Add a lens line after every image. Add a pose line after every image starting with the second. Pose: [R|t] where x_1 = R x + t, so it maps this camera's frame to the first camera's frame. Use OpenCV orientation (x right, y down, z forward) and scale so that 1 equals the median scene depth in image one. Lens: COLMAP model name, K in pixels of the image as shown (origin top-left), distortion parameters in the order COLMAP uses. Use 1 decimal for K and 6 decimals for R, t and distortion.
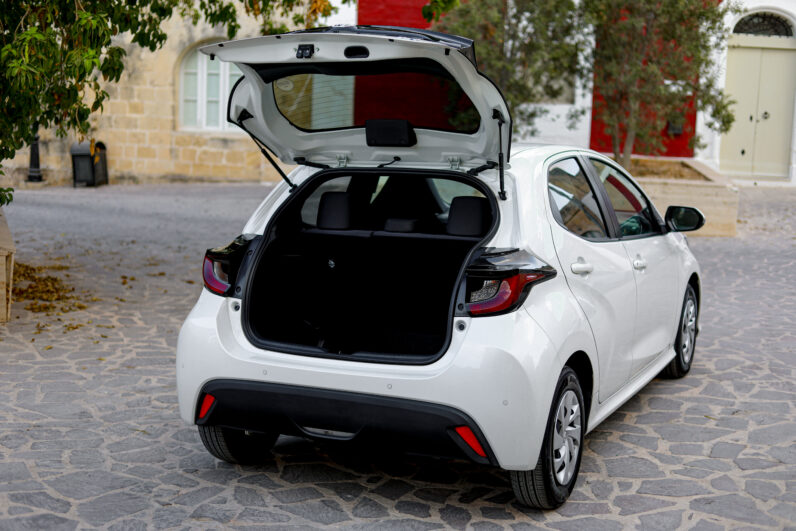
lens RADIAL K [[1144.7, 0, 398.0], [0, 1144.7, 265.5], [0, 0, 1]] dist [-0.090747, -0.088900]
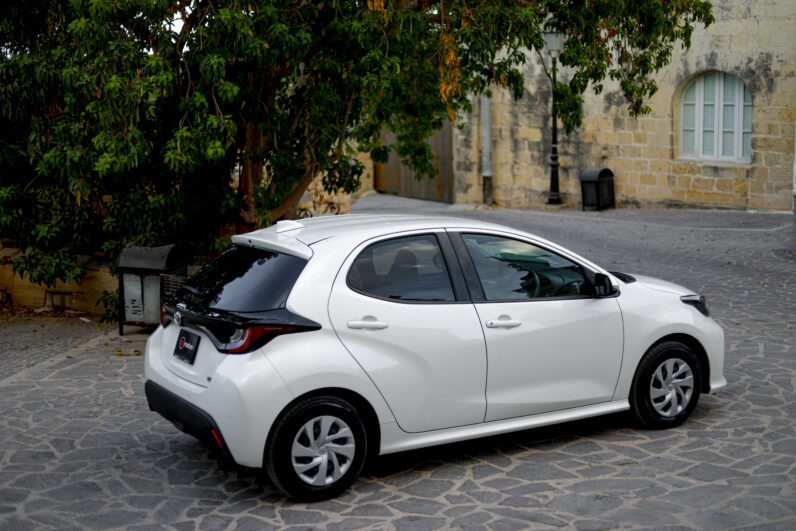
lens RADIAL K [[1144.7, 0, 398.0], [0, 1144.7, 265.5], [0, 0, 1]] dist [-0.090747, -0.088900]
pose [[0.816935, 0.045577, -0.574926, 0.207861], [-0.048630, 0.998766, 0.010077, -0.017720], [0.574676, 0.019726, 0.818143, -0.010202]]
